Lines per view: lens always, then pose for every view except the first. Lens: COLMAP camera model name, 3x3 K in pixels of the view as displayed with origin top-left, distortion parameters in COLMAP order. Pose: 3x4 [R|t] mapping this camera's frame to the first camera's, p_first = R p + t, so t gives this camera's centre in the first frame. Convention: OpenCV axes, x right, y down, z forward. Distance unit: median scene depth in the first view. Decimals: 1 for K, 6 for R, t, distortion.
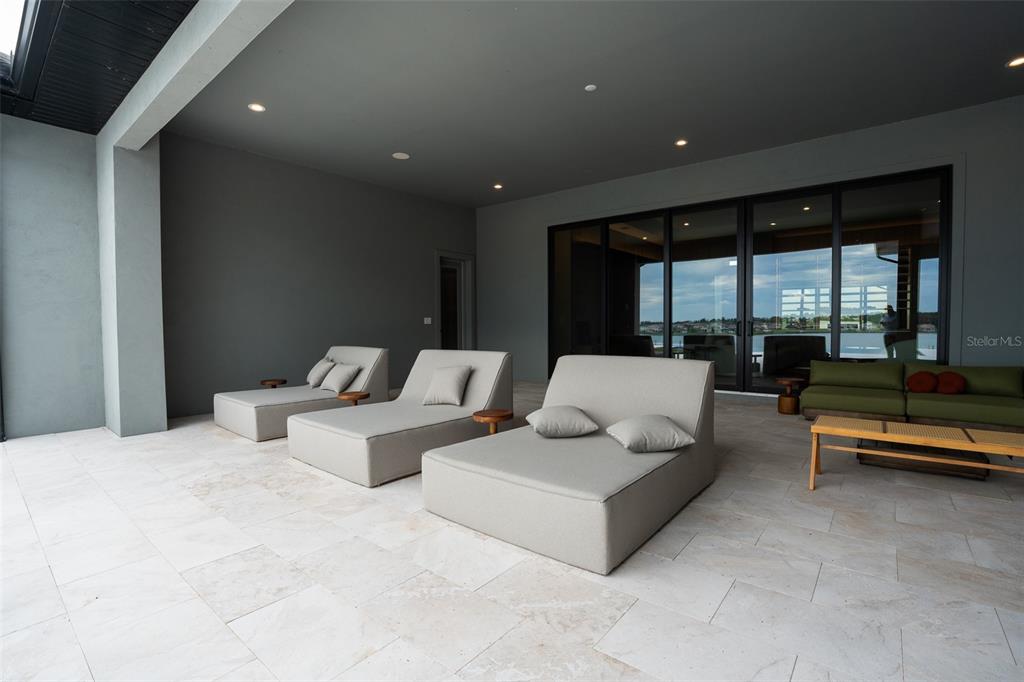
lens RADIAL K [[467.1, 0, 512.0], [0, 467.1, 341.0], [0, 0, 1]] dist [-0.066021, 0.024319]
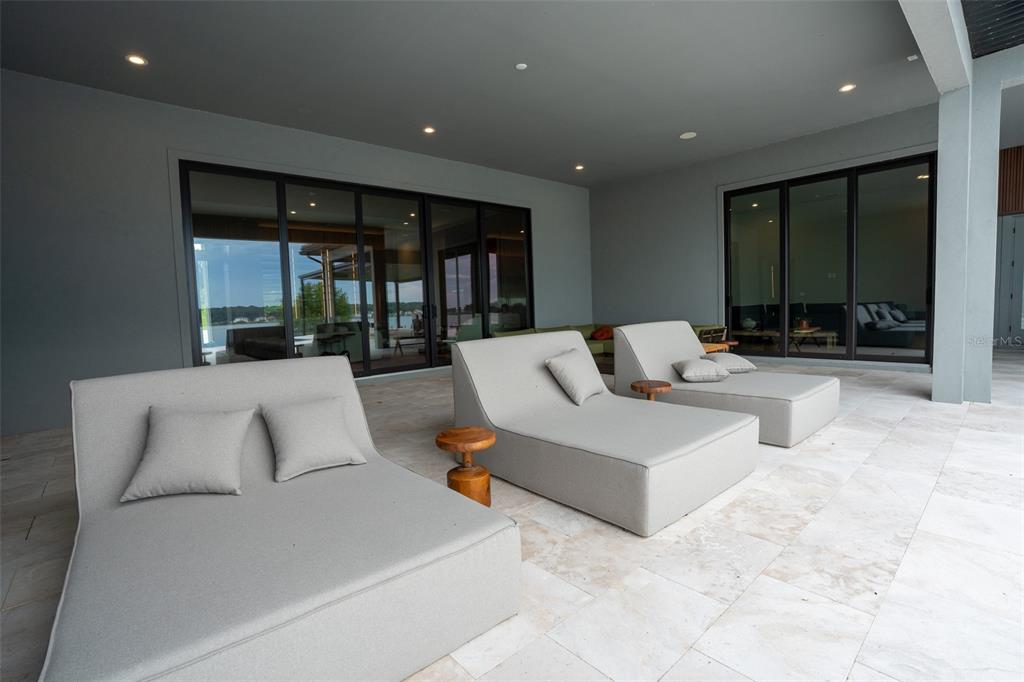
lens RADIAL K [[467.1, 0, 512.0], [0, 467.1, 341.0], [0, 0, 1]] dist [-0.066021, 0.024319]
pose [[0.165900, -0.073137, 0.983427, -1.242455], [0.064801, 0.995899, 0.063133, -0.028191], [-0.984011, 0.053253, 0.169959, 1.278775]]
